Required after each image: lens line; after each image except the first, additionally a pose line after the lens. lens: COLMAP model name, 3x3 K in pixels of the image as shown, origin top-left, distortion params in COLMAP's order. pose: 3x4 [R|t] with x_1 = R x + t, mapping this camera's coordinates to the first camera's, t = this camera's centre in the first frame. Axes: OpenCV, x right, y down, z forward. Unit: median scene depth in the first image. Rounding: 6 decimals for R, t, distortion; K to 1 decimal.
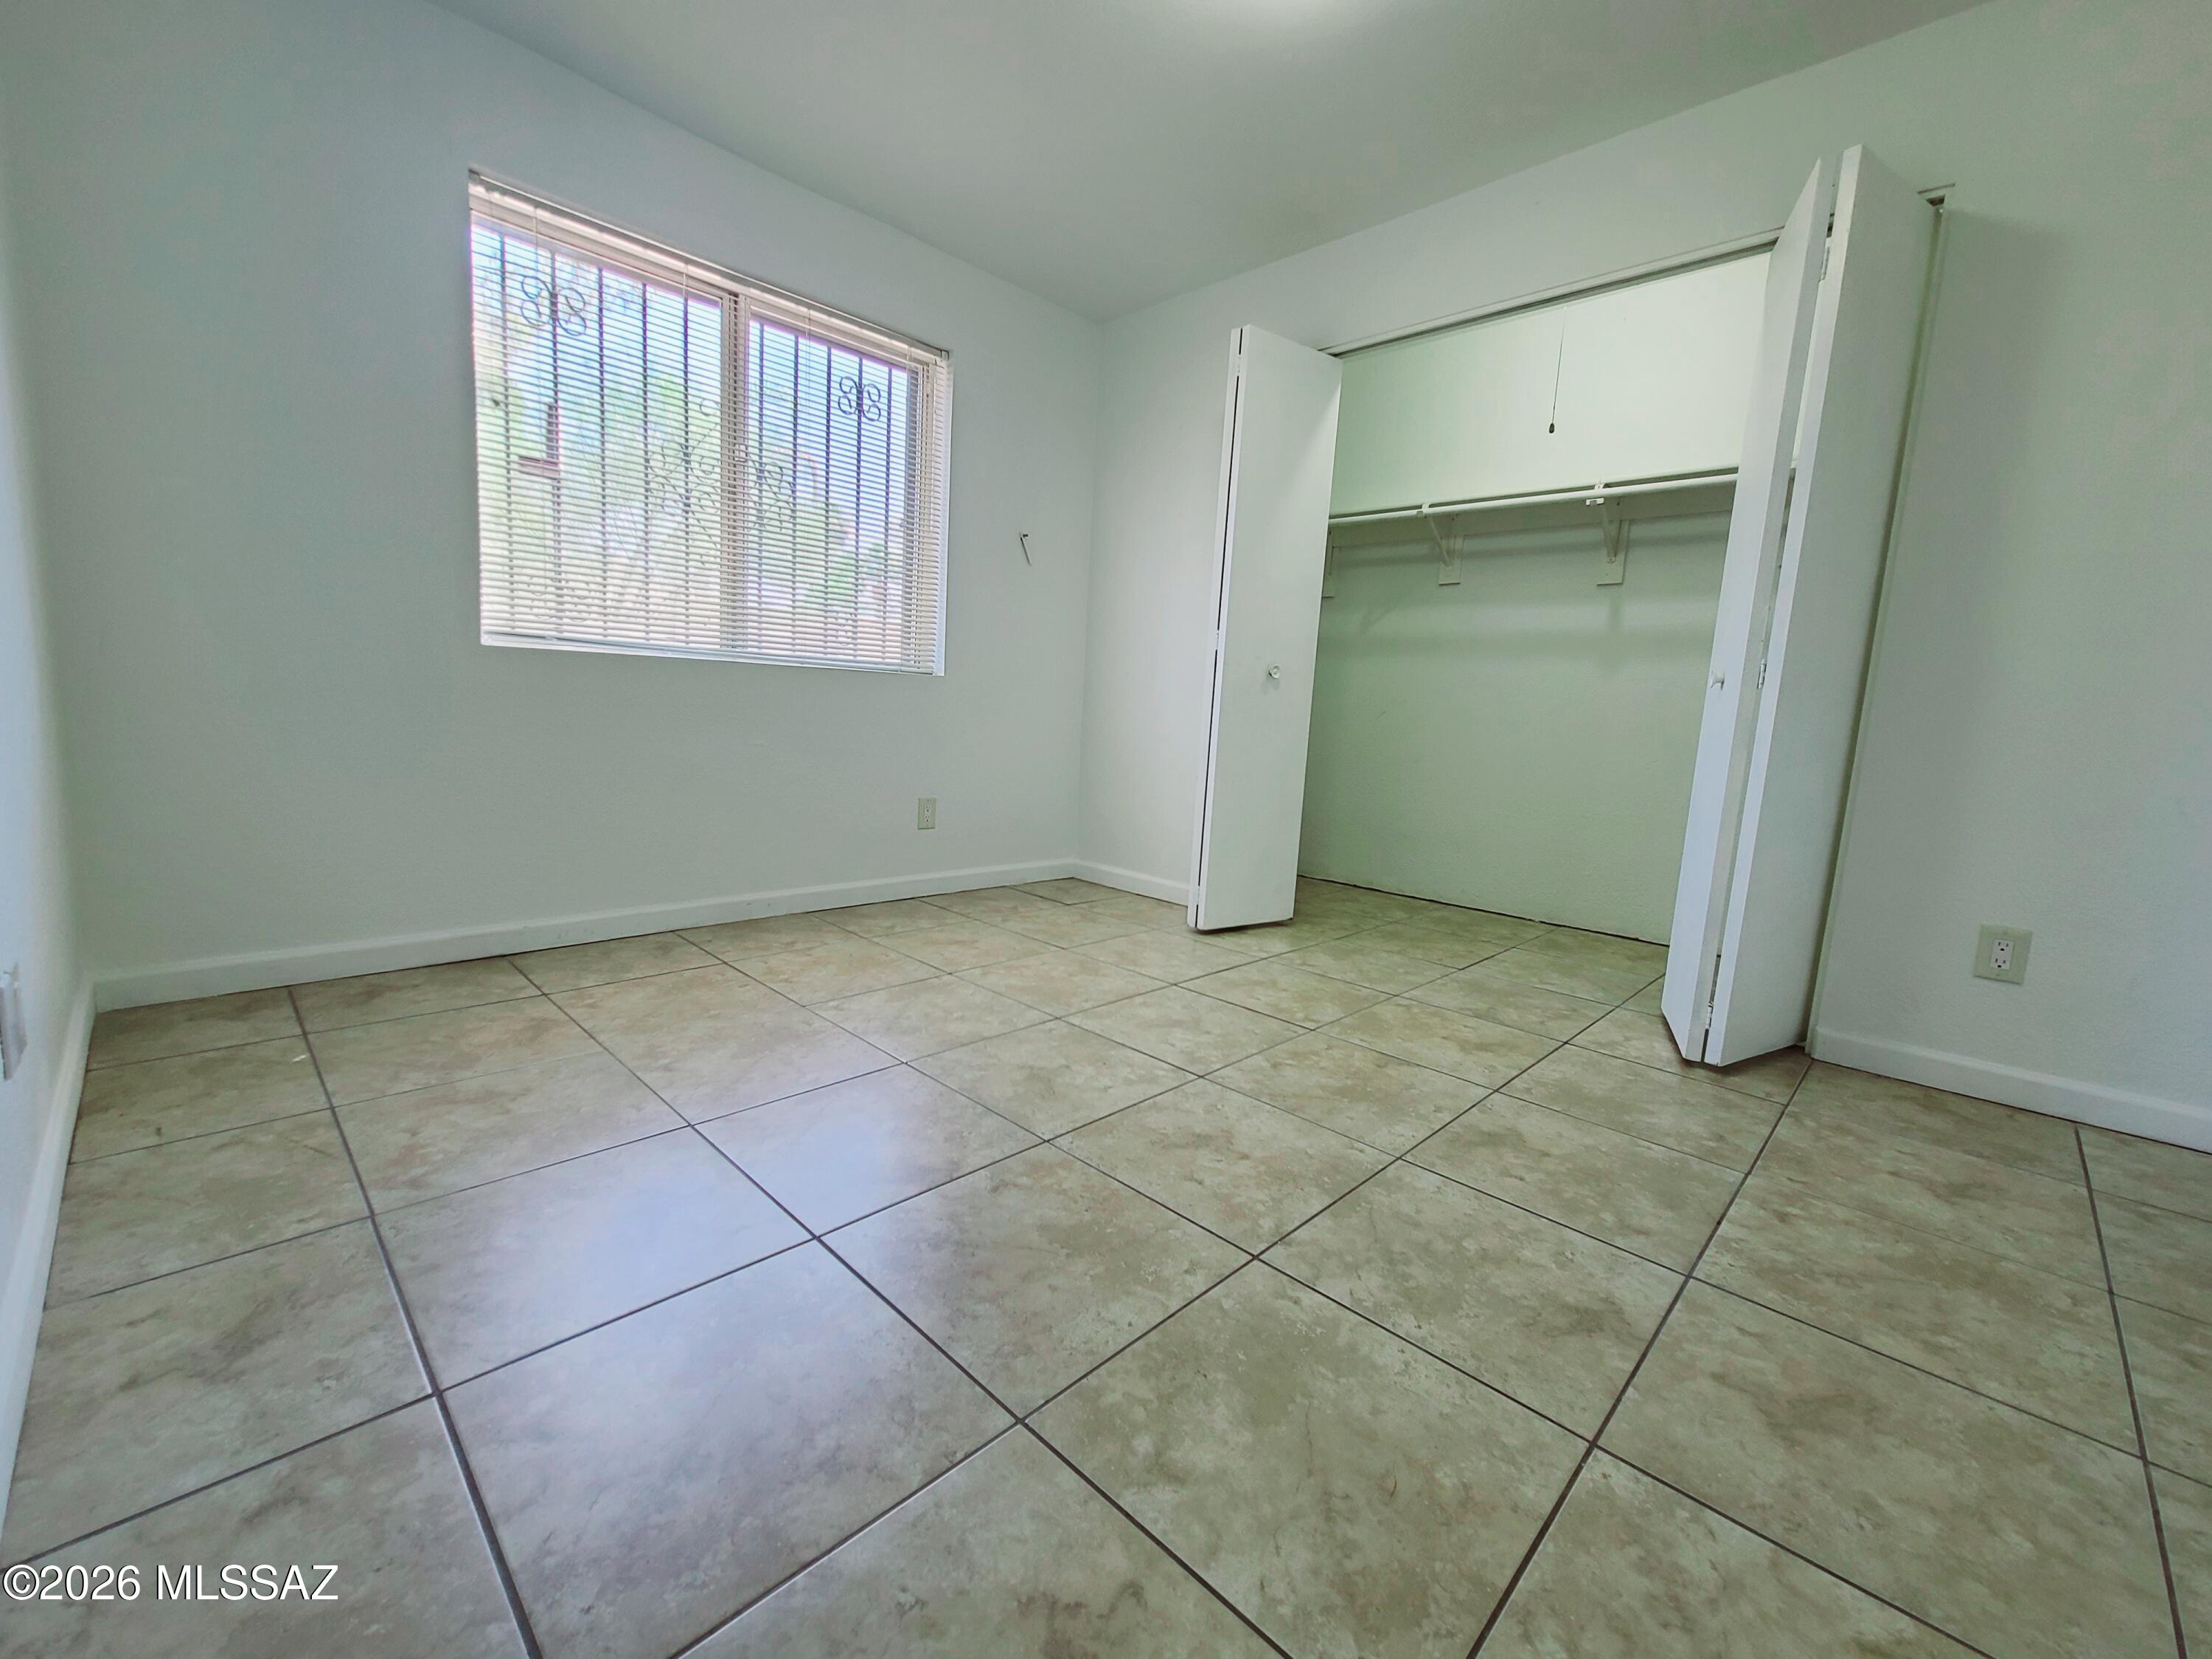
lens RADIAL K [[904.4, 0, 1105.0], [0, 904.4, 826.6], [0, 0, 1]] dist [-0.002149, -0.001650]
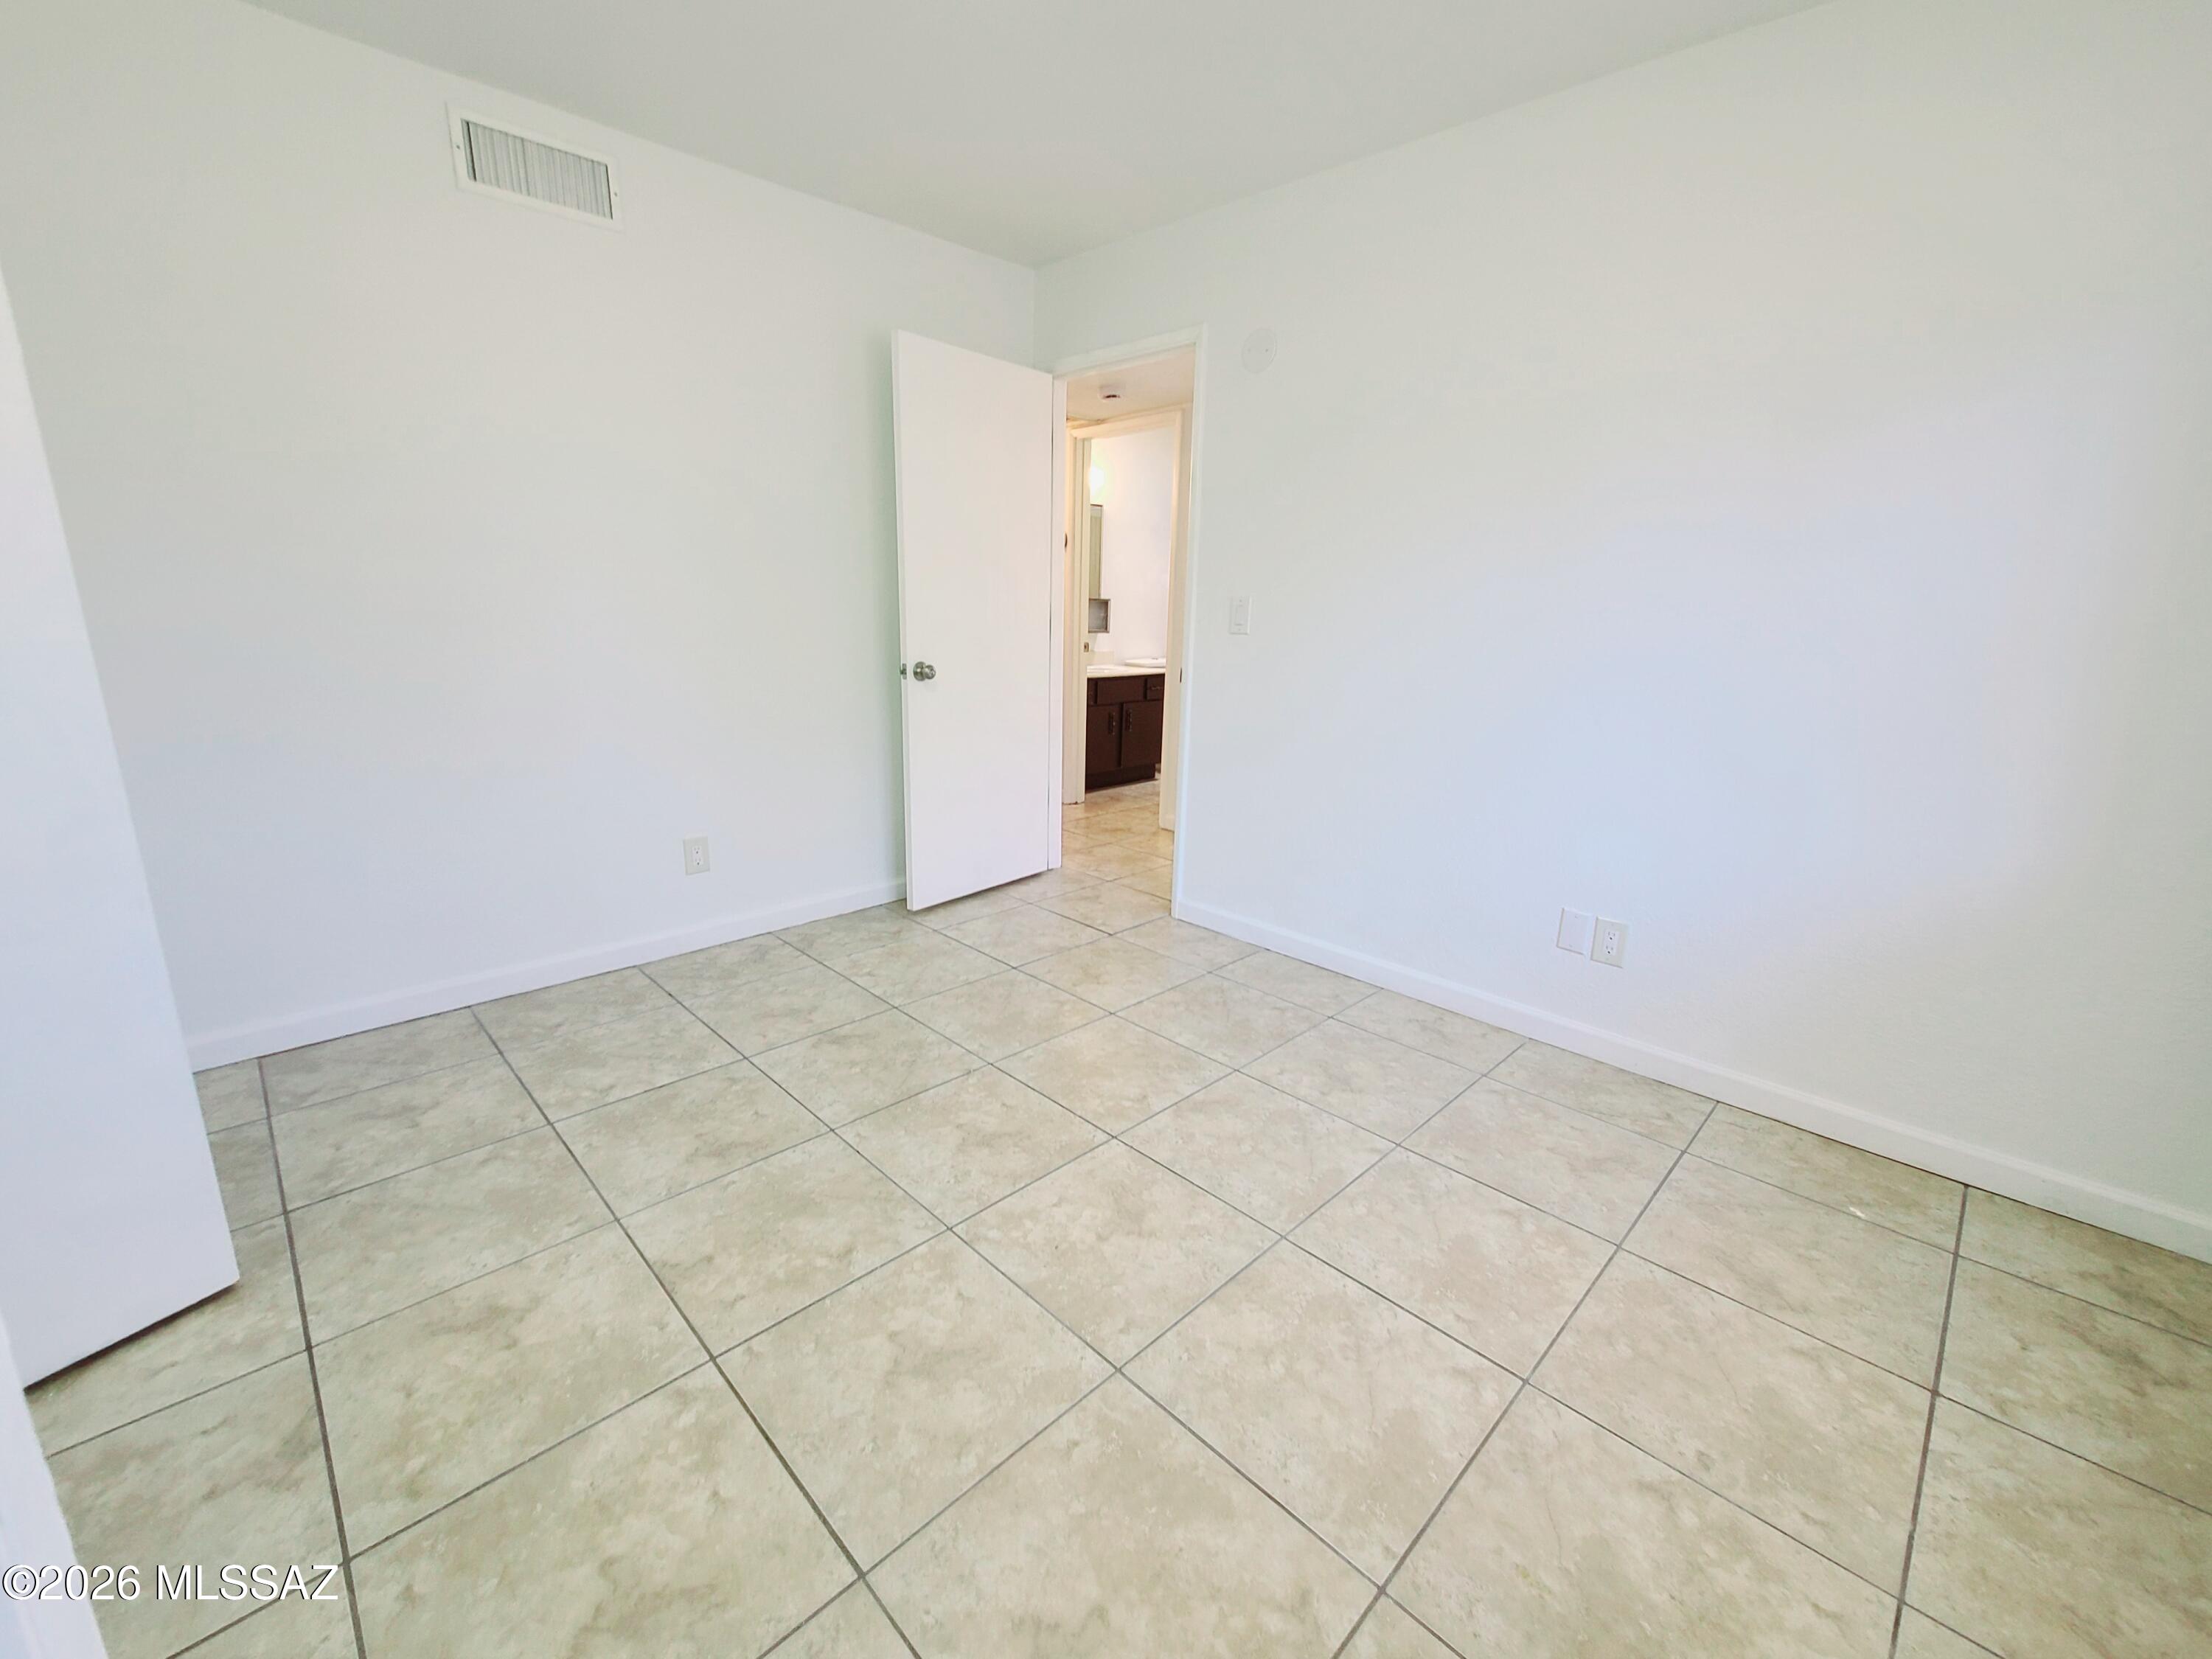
lens RADIAL K [[904.4, 0, 1103.8], [0, 904.4, 827.2], [0, 0, 1]] dist [-0.002149, -0.001650]
pose [[-0.997245, -0.074160, 0.001791, -0.019002], [-0.068159, 0.925542, 0.372460, -0.483545], [-0.029279, 0.371312, -0.928046, 1.882288]]
